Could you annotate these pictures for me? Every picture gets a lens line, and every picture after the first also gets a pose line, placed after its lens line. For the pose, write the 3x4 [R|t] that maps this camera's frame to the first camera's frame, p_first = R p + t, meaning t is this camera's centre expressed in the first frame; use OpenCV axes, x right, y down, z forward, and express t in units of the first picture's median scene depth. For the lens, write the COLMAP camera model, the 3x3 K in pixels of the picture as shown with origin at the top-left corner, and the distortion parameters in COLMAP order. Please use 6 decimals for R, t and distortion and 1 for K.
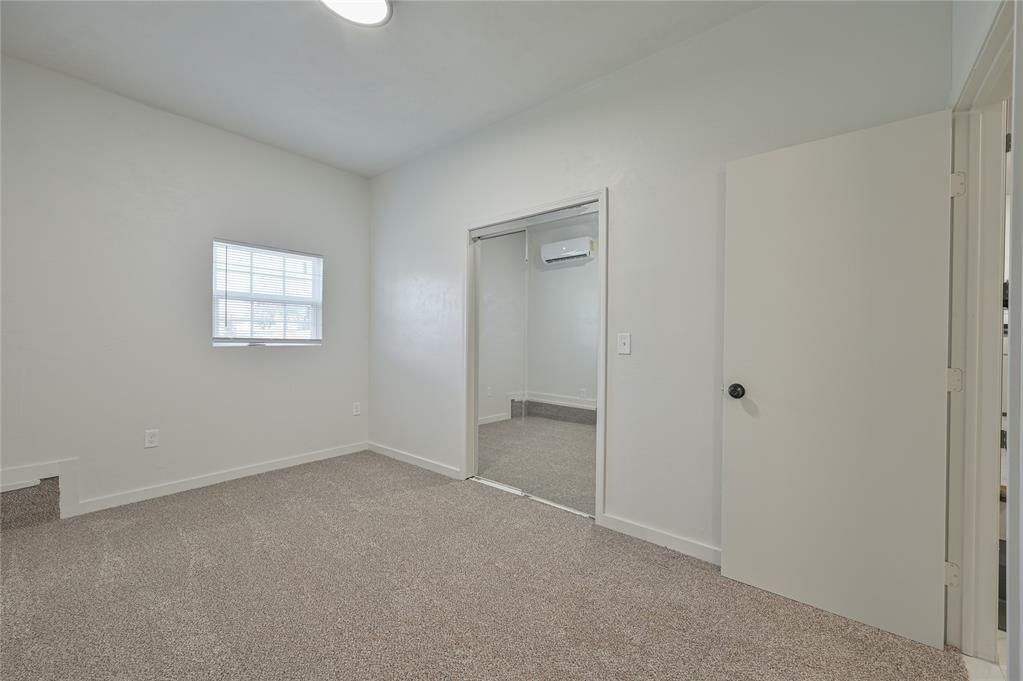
lens RADIAL K [[403.3, 0, 513.7], [0, 403.3, 341.7], [0, 0, 1]] dist [-0.001086, 0.000363]
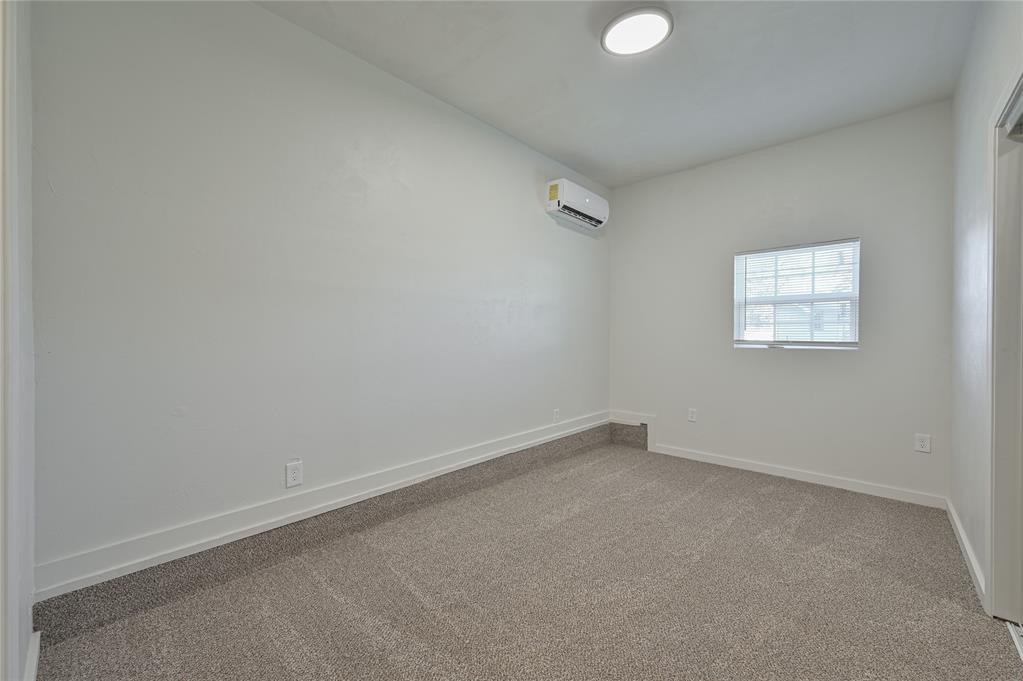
lens RADIAL K [[403.3, 0, 518.0], [0, 403.3, 340.9], [0, 0, 1]] dist [-0.001086, 0.000363]
pose [[-0.050703, -0.002096, -0.998712, 0.398188], [-0.011027, 0.999938, -0.001539, 0.000665], [0.998653, 0.010935, -0.050723, 0.403813]]
